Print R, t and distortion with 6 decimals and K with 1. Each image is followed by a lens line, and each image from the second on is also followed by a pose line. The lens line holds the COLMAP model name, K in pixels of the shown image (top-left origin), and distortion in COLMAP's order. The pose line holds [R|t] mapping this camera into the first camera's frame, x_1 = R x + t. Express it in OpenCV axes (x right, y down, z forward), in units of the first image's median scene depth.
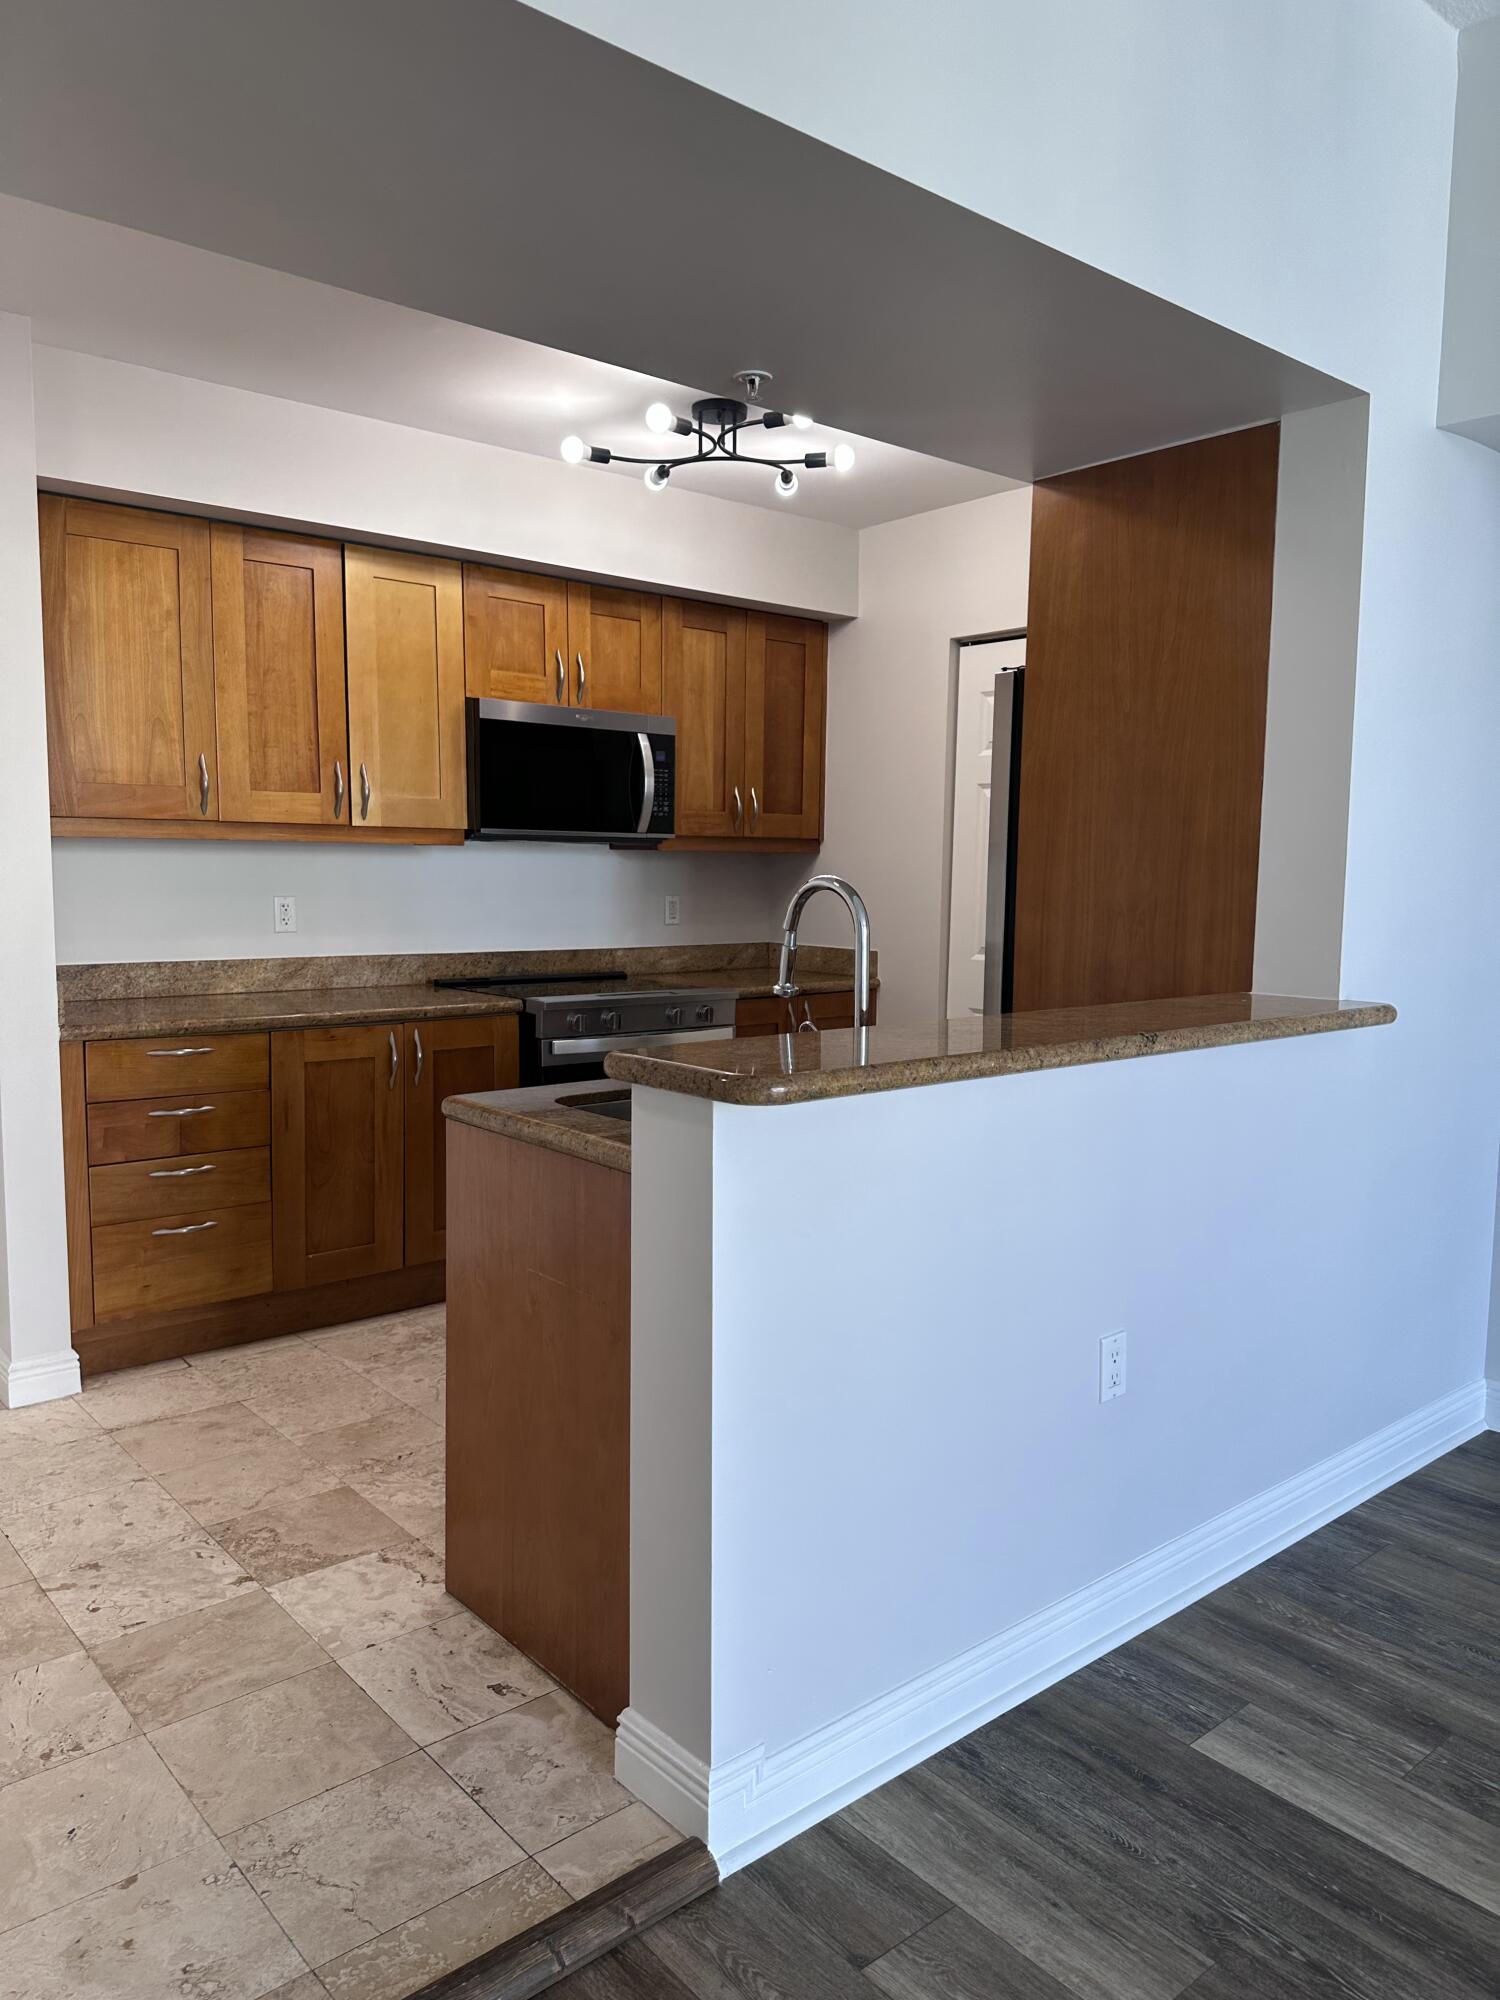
lens RADIAL K [[1425.7, 0, 771.4], [0, 1425.7, 1024.9], [0, 0, 1]] dist [0.035632, -0.034841]
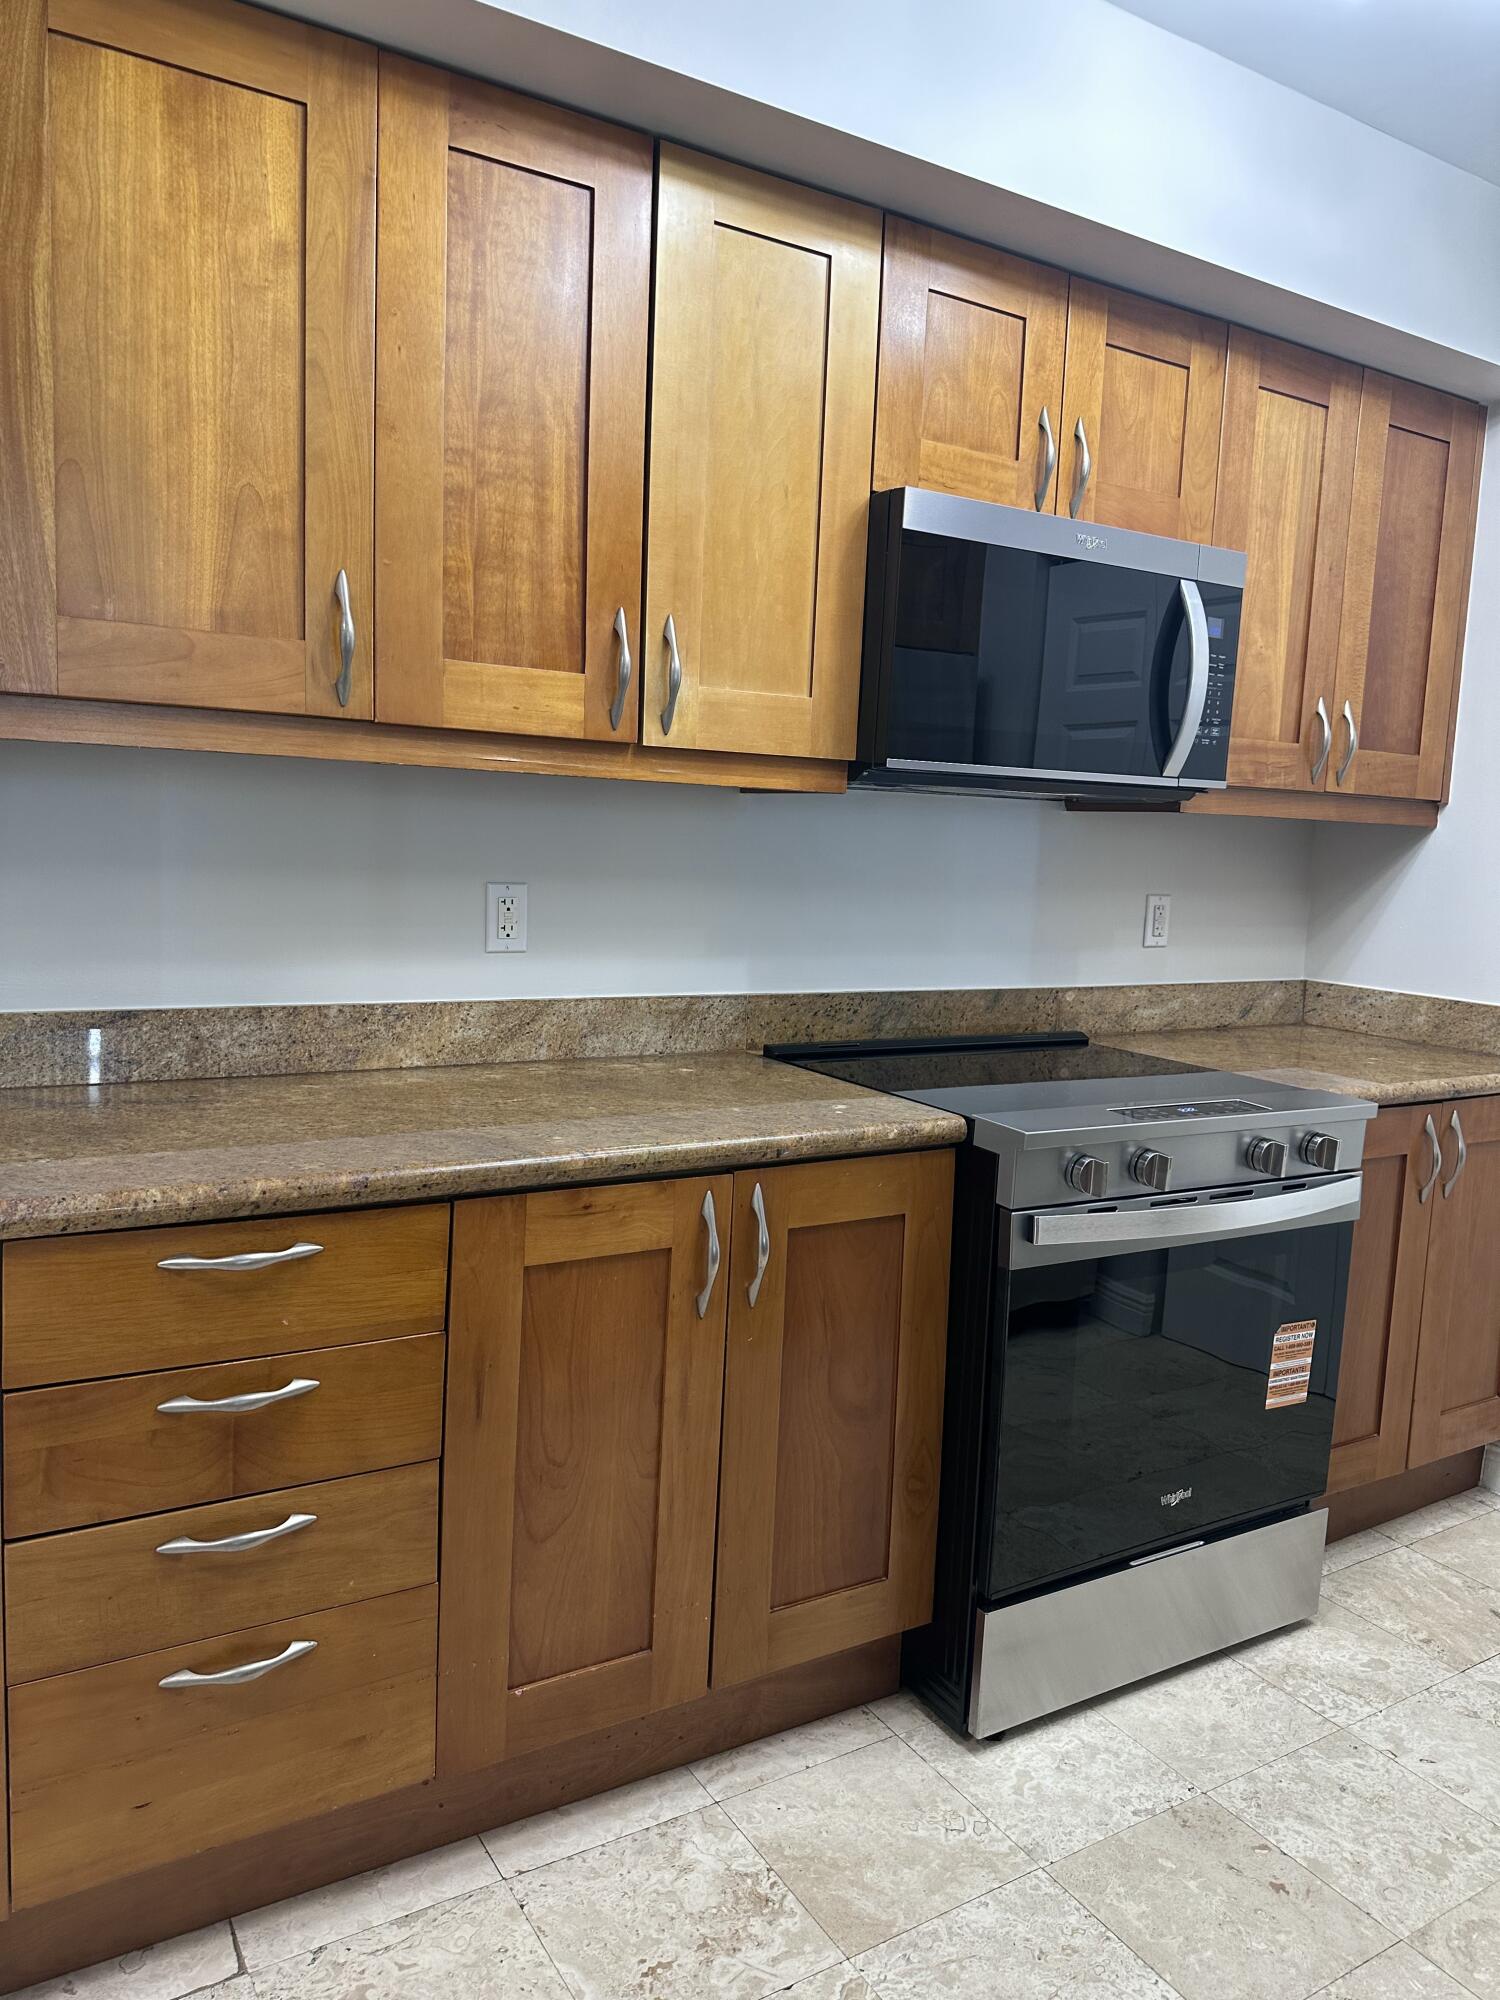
lens RADIAL K [[1425.7, 0, 748.1], [0, 1425.7, 1004.5], [0, 0, 1]] dist [0.035632, -0.034841]
pose [[0.985369, 0.046934, -0.163846, -0.201516], [-0.046619, 0.998896, 0.005766, -0.064303], [0.163936, 0.001956, 0.986469, 0.611260]]
